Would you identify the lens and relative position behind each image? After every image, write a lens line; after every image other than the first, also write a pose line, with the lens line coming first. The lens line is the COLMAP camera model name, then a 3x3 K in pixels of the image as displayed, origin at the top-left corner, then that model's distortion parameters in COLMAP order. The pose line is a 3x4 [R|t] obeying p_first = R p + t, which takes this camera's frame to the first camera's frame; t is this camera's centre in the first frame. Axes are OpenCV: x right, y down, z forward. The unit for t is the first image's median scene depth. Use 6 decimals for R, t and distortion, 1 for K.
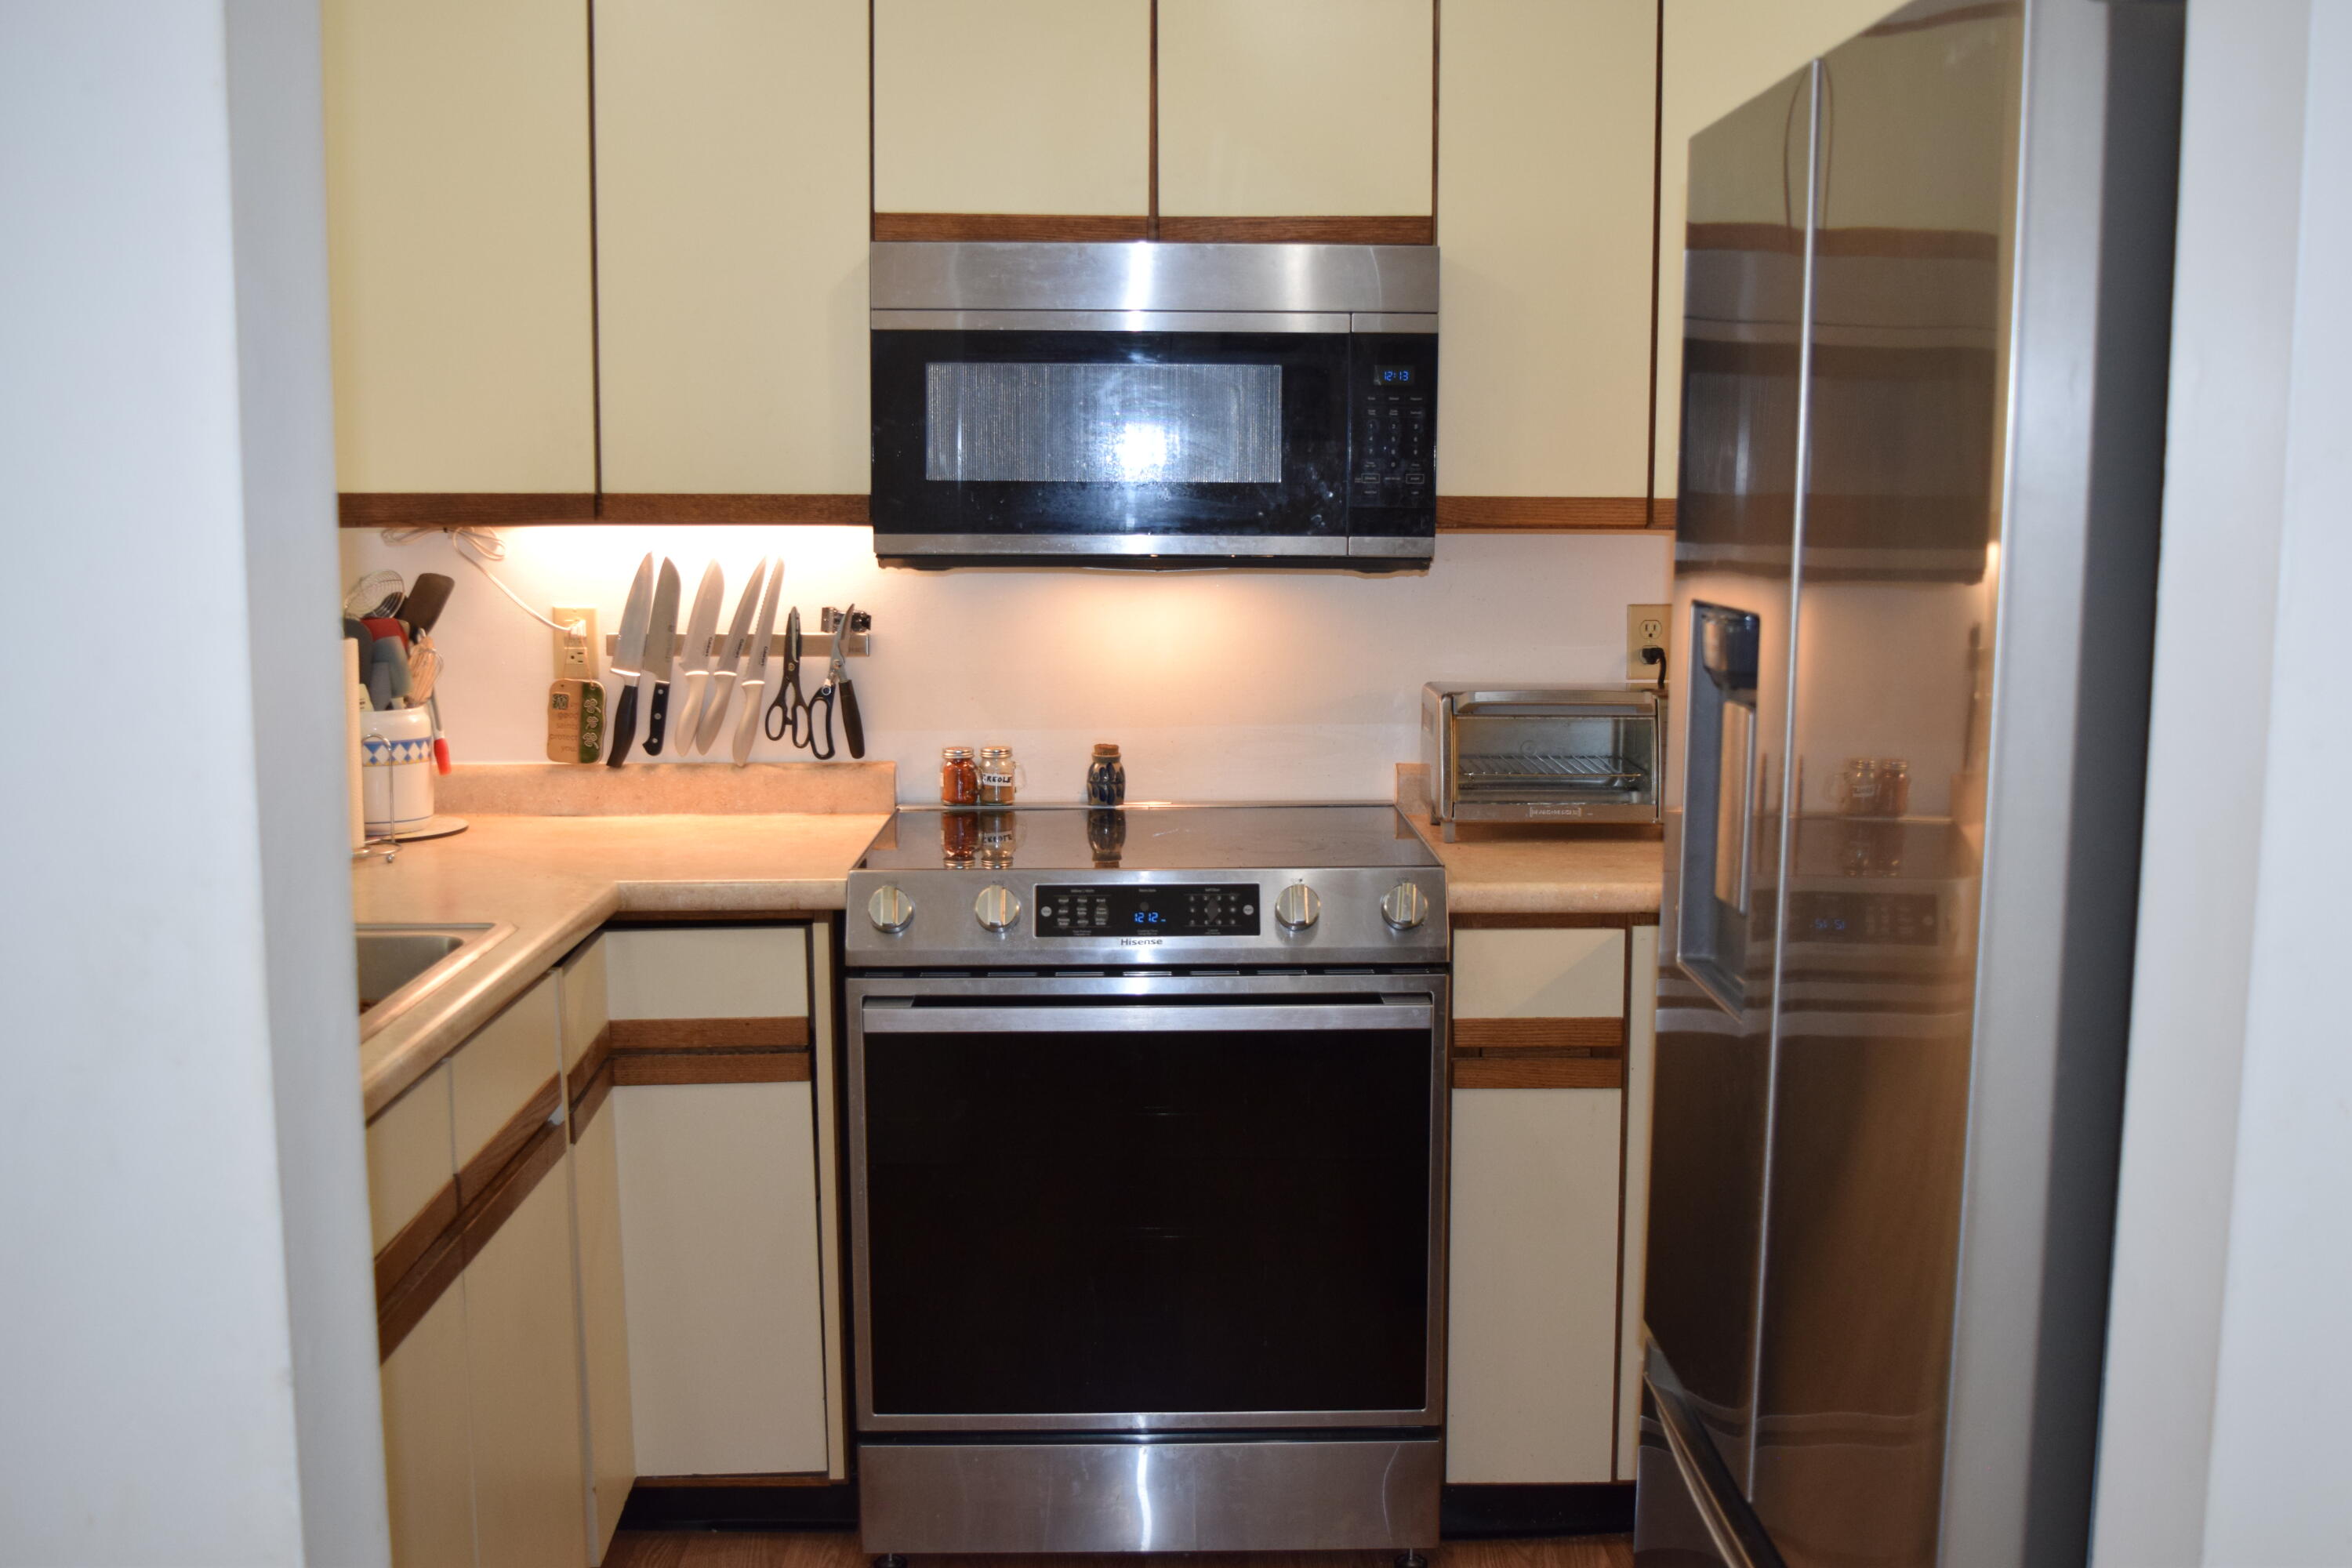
lens RADIAL K [[2344.8, 0, 1176.0], [0, 2344.8, 784.0], [0, 0, 1]] dist [-0.067734, -0.001732]
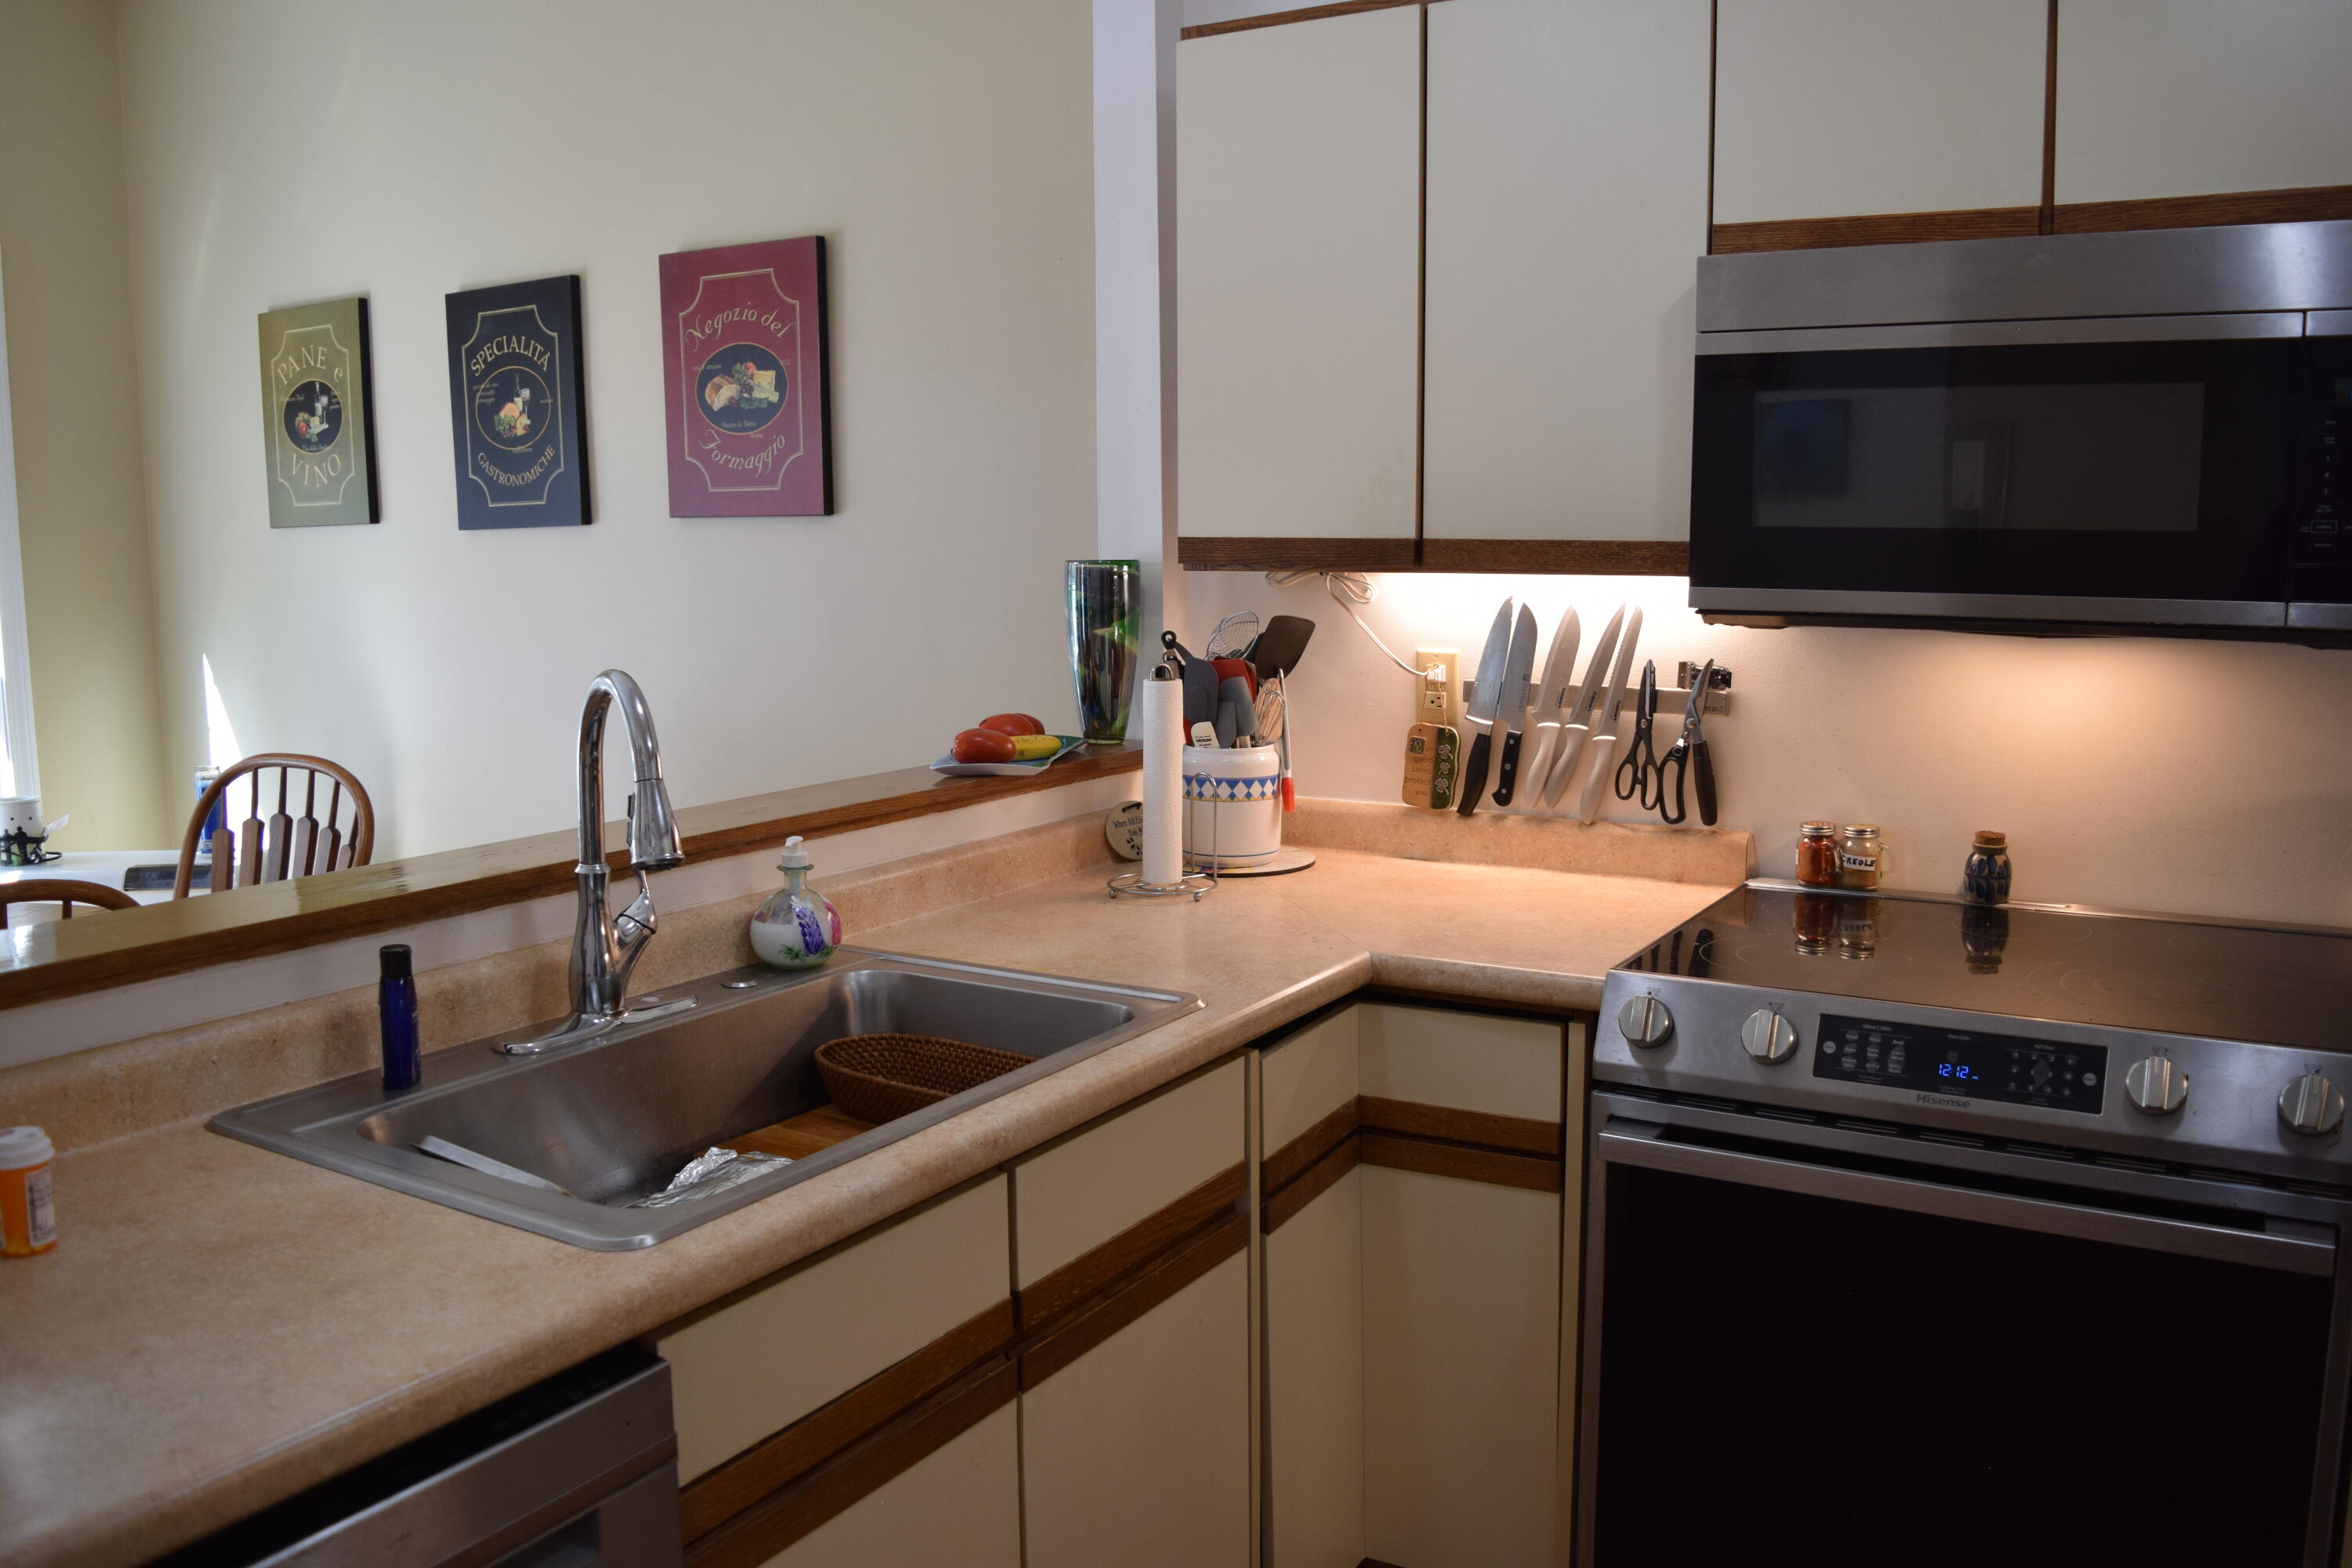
lens RADIAL K [[1851.5, 0, 1178.8], [0, 1851.5, 775.6], [0, 0, 1]] dist [-0.096679, 0.028682]
pose [[0.844032, 0.066084, -0.532206, 0.073361], [-0.062118, 0.997746, 0.025377, -0.036310], [0.532683, 0.011641, 0.846234, 0.273489]]
